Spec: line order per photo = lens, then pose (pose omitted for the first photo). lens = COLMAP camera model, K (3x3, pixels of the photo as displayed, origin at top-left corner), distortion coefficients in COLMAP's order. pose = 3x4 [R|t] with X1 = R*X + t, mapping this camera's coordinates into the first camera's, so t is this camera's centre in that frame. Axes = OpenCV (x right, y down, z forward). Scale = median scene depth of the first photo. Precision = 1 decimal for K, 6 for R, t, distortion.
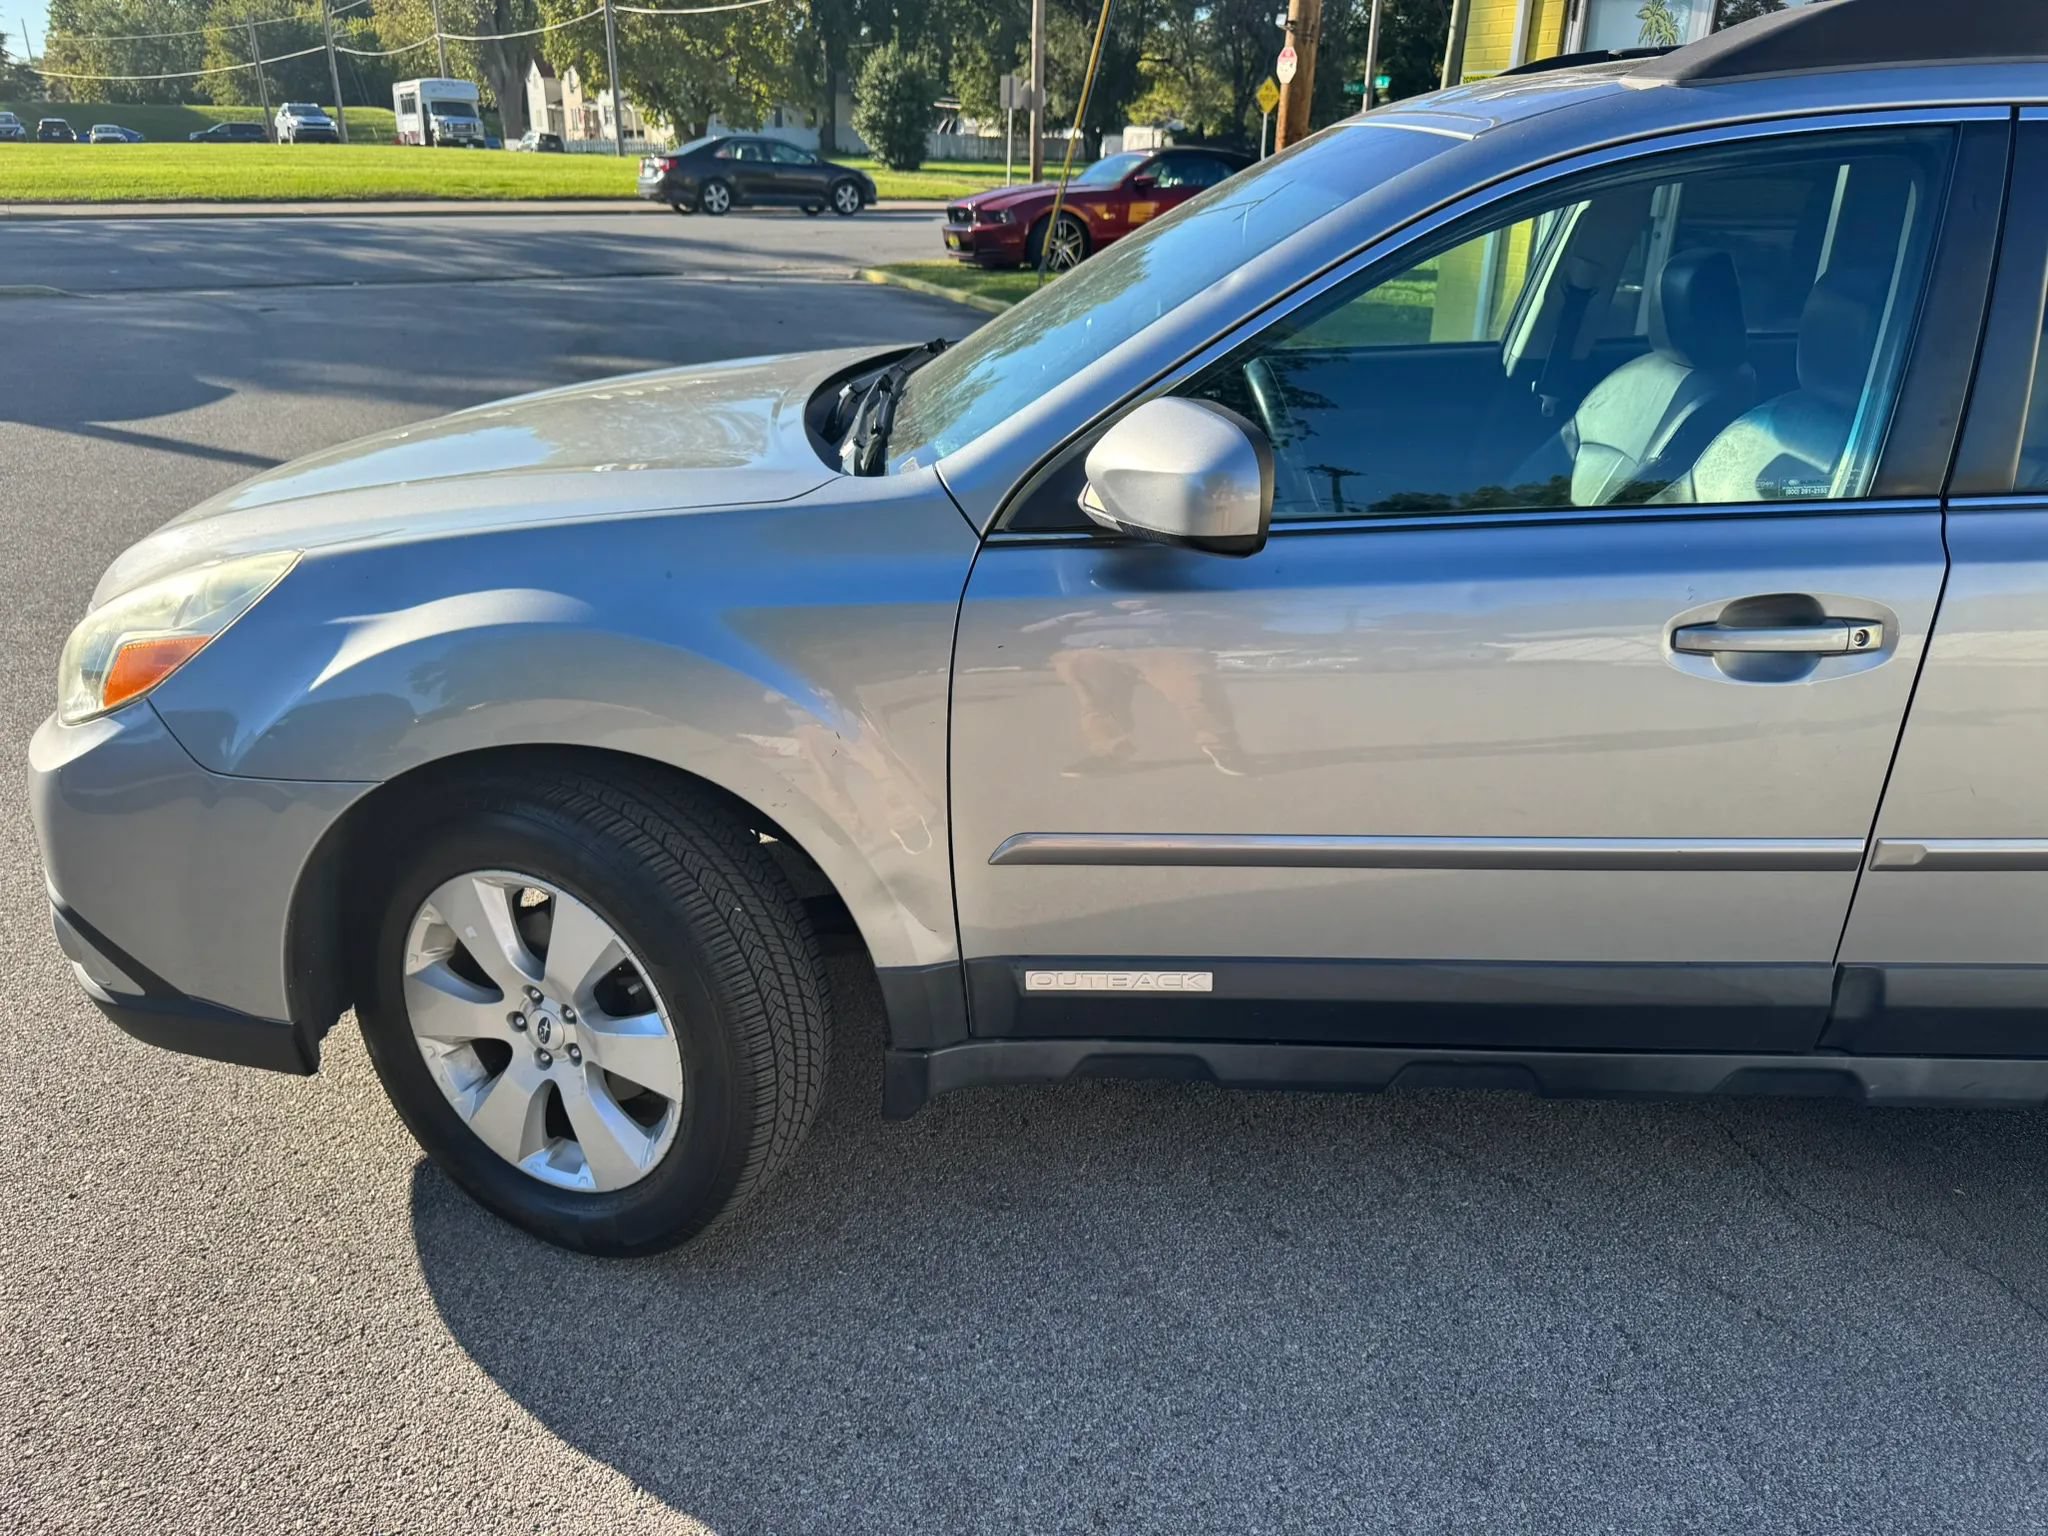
lens RADIAL K [[1468.4, 0, 1034.3], [0, 1468.4, 765.3], [0, 0, 1]] dist [0.003241, -0.012727]
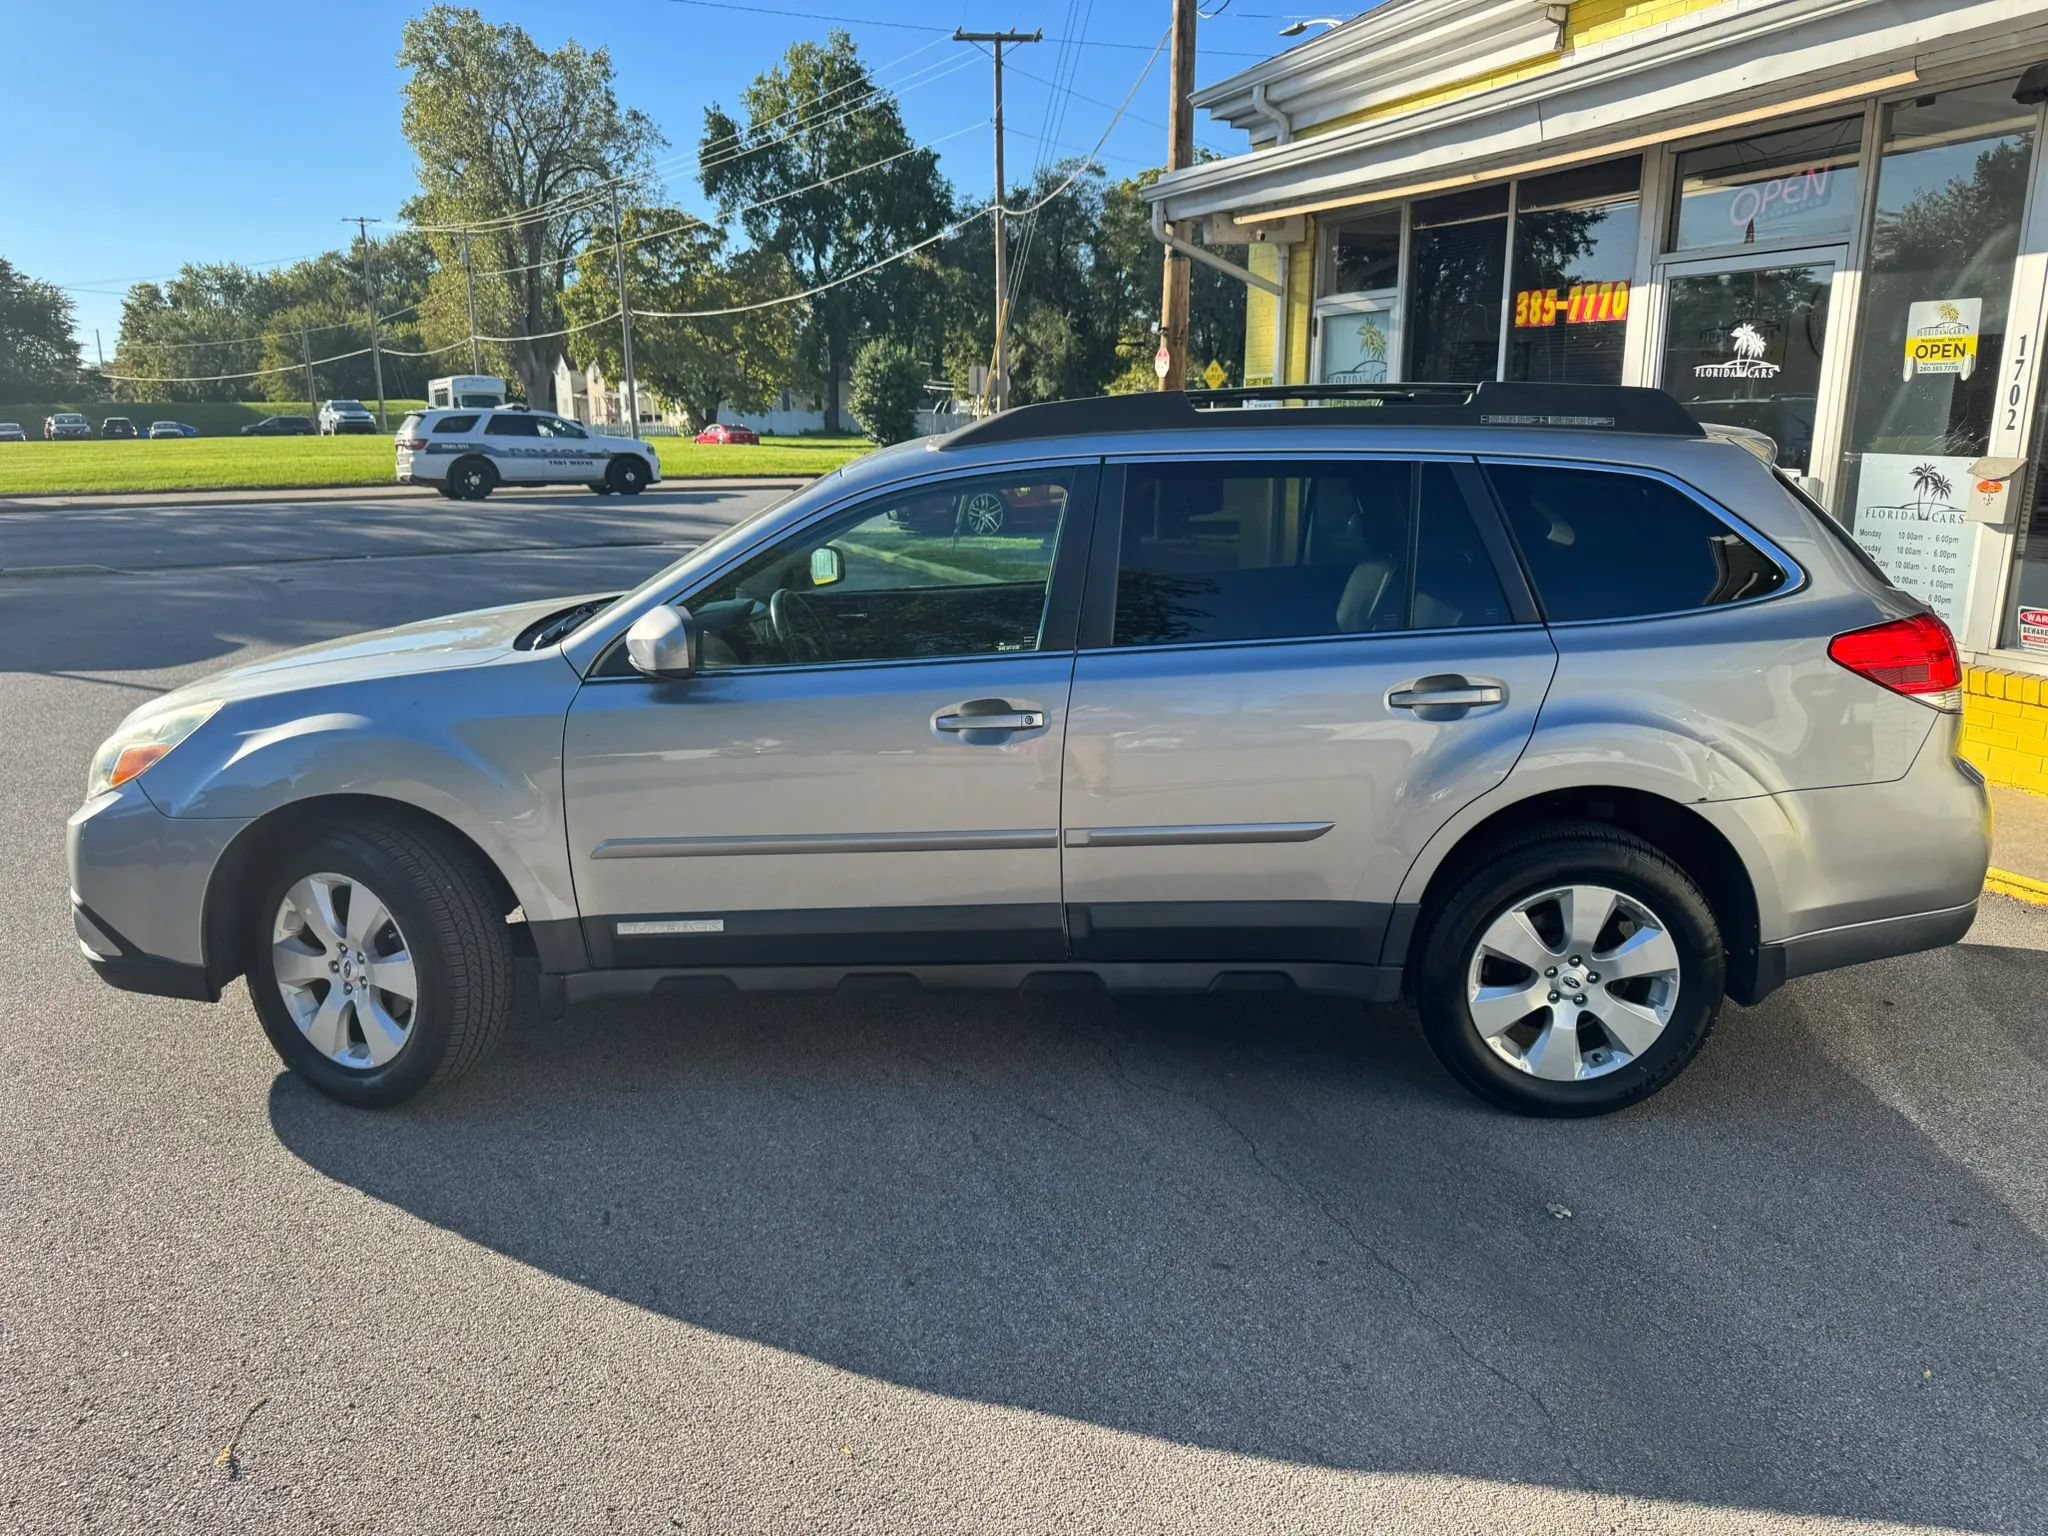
lens RADIAL K [[1468.4, 0, 1031.9], [0, 1468.4, 766.0], [0, 0, 1]] dist [0.003241, -0.012727]
pose [[0.999757, -0.019544, -0.010235, 0.073562], [0.017573, 0.985935, -0.166205, 0.036253], [0.013339, 0.165985, 0.986038, -0.109697]]
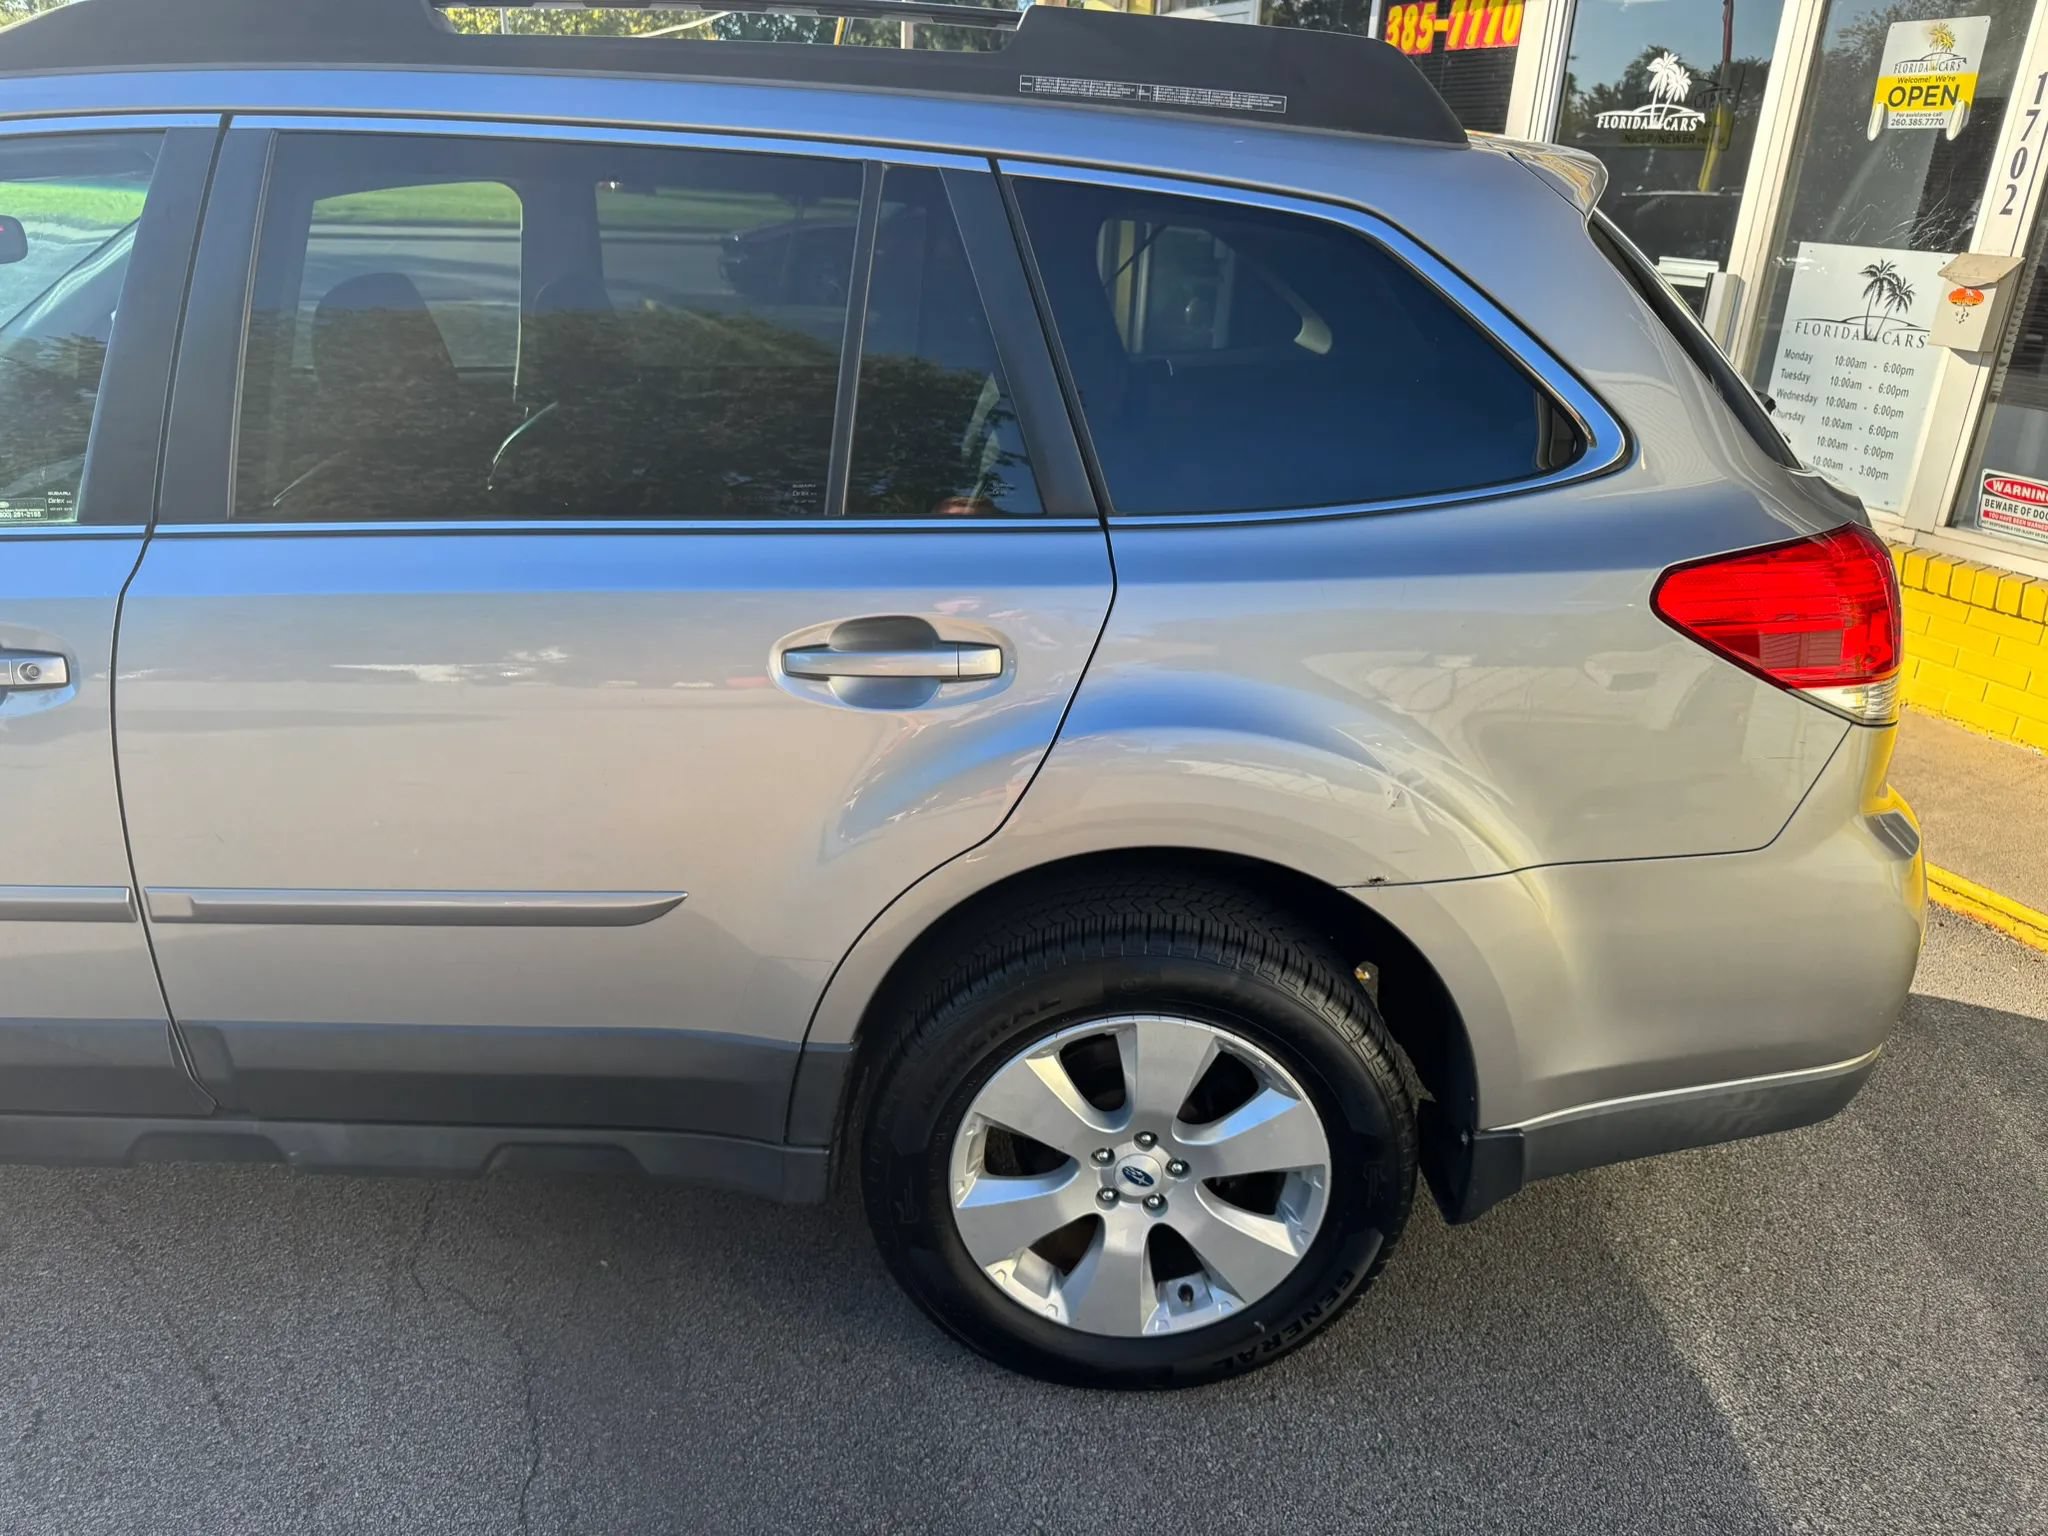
lens RADIAL K [[1468.4, 0, 1015.5], [0, 1468.4, 773.7], [0, 0, 1]] dist [0.003241, -0.012727]
pose [[0.999406, 0.017730, 0.029536, 0.137025], [-0.017171, 0.999671, -0.019062, 0.002421], [-0.029865, 0.018543, 0.999382, -0.007637]]
